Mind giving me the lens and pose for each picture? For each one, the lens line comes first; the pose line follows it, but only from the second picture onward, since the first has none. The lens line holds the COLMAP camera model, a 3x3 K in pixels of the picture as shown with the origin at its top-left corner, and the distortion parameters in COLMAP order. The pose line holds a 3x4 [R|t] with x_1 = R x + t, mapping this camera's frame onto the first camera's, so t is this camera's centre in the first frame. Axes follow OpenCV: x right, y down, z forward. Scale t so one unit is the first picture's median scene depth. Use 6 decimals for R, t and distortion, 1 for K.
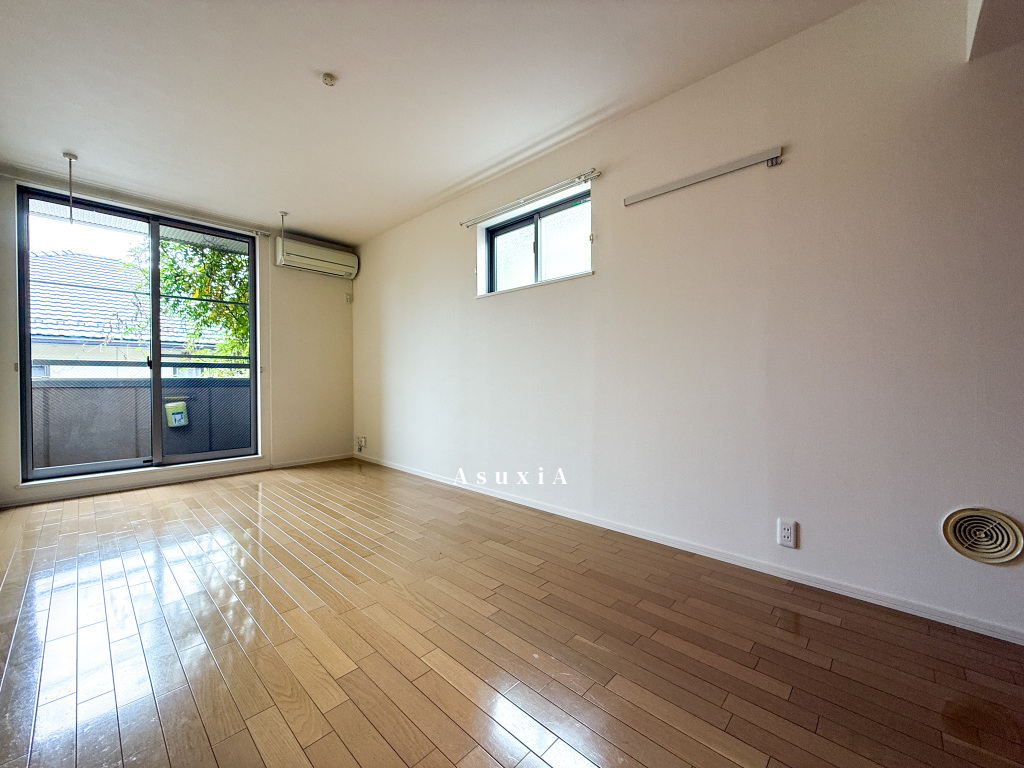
lens RADIAL K [[406.6, 0, 512.0], [0, 406.6, 384.0], [0, 0, 1]] dist [-0.000042, 0.000012]
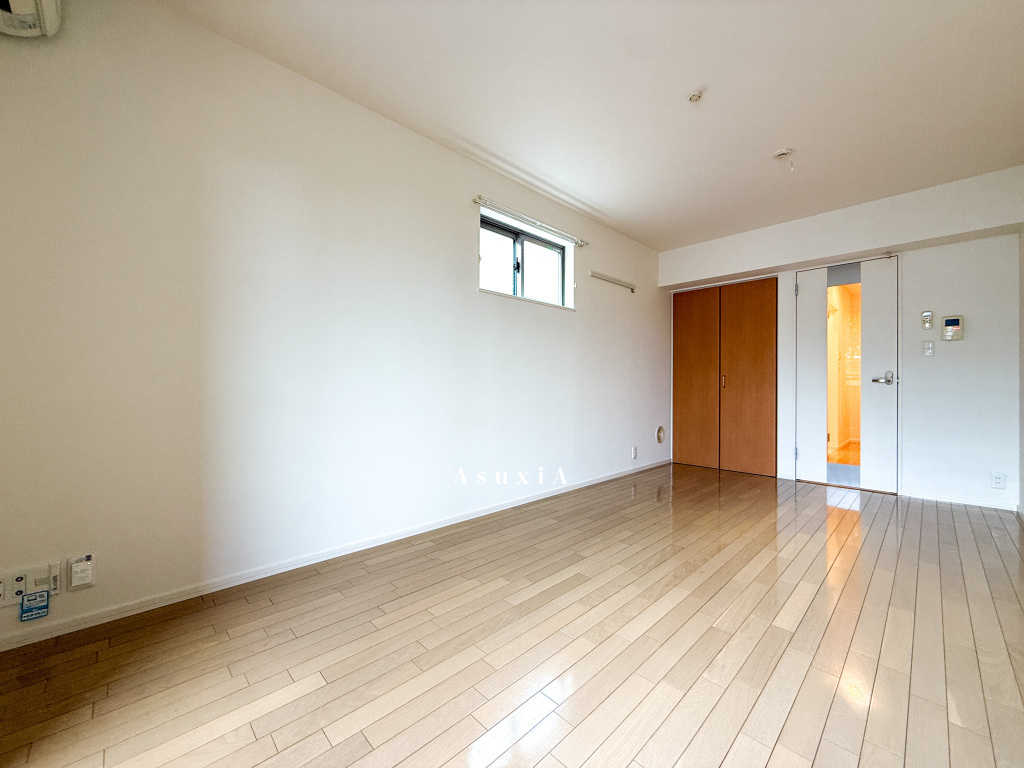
lens RADIAL K [[406.6, 0, 512.0], [0, 406.6, 384.0], [0, 0, 1]] dist [-0.000042, 0.000012]
pose [[0.044235, 0.005265, 0.999007, -1.113503], [0.008243, 0.999950, -0.005635, -0.009903], [-0.998987, 0.008484, 0.044189, 1.058266]]
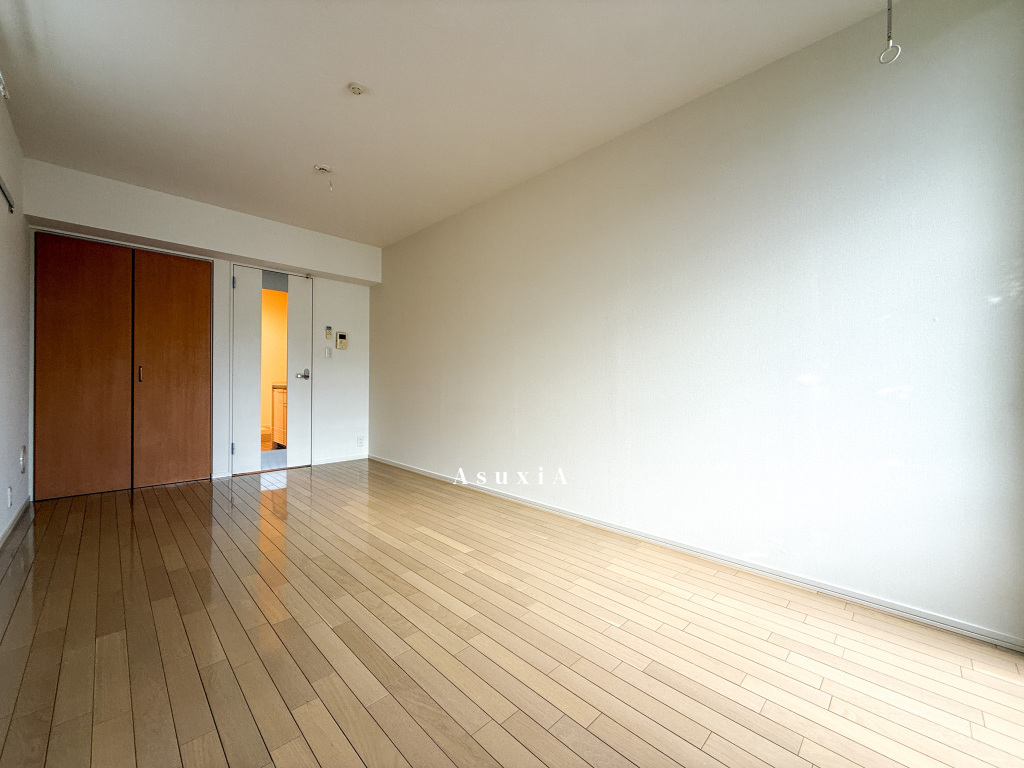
lens RADIAL K [[406.6, 0, 512.0], [0, 406.6, 384.0], [0, 0, 1]] dist [-0.000042, 0.000012]
pose [[-0.999441, -0.006000, 0.032893, -0.653397], [-0.005501, 0.999869, 0.015253, -0.016619], [-0.032980, 0.015064, -0.999342, 1.498674]]
